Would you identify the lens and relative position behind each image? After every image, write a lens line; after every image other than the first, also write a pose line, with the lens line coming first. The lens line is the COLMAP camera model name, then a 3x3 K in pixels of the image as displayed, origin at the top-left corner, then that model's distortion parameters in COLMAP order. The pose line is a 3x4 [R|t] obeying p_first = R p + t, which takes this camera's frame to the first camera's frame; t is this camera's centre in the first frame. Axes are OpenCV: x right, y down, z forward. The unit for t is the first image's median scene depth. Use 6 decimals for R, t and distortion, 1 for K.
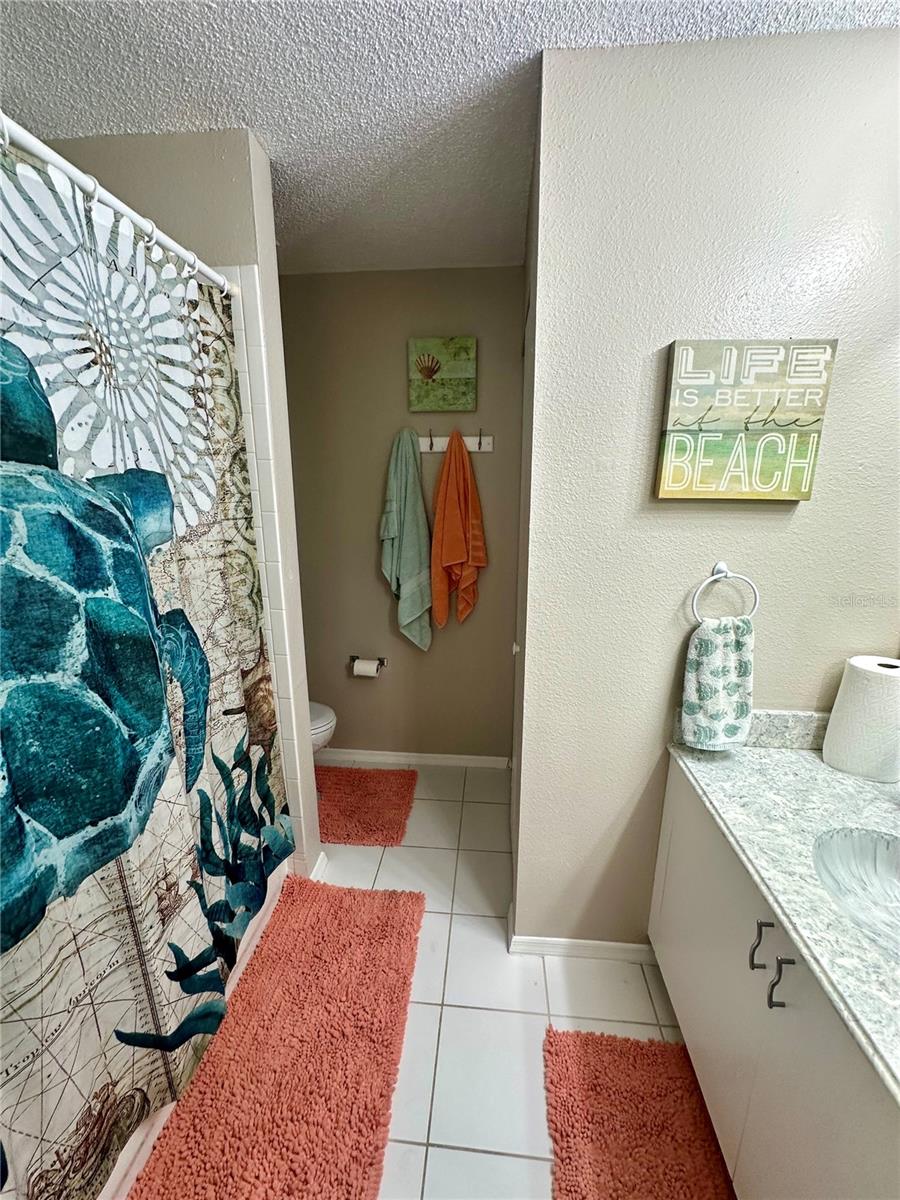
lens RADIAL K [[480.6, 0, 449.6], [0, 480.6, 600.5], [0, 0, 1]] dist [-0.002764, 0.000052]
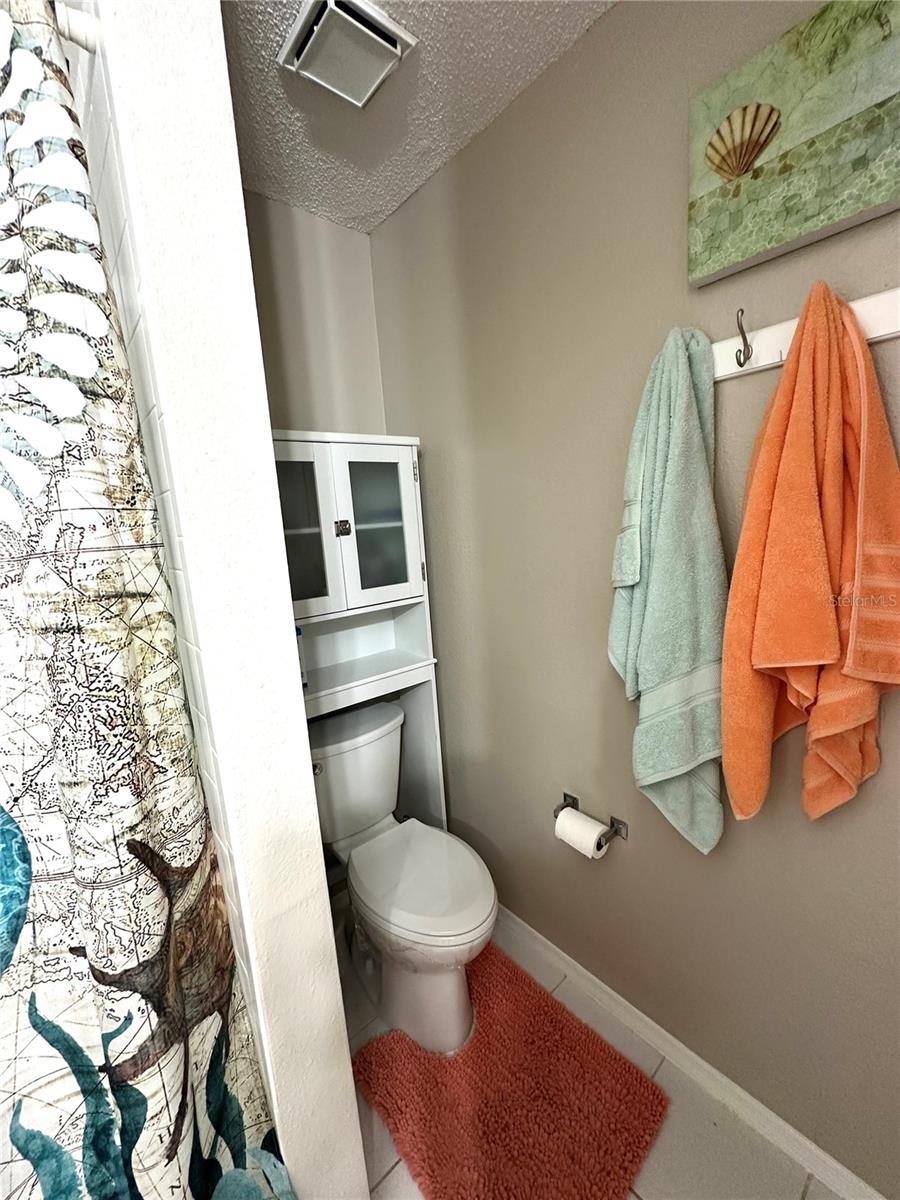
lens RADIAL K [[480.6, 0, 455.4], [0, 480.6, 600.5], [0, 0, 1]] dist [-0.002764, 0.000052]
pose [[0.715081, 0.070949, -0.695431, 0.078458], [-0.110341, 0.993820, -0.012069, -0.095893], [0.690278, 0.085365, 0.718491, 0.581175]]
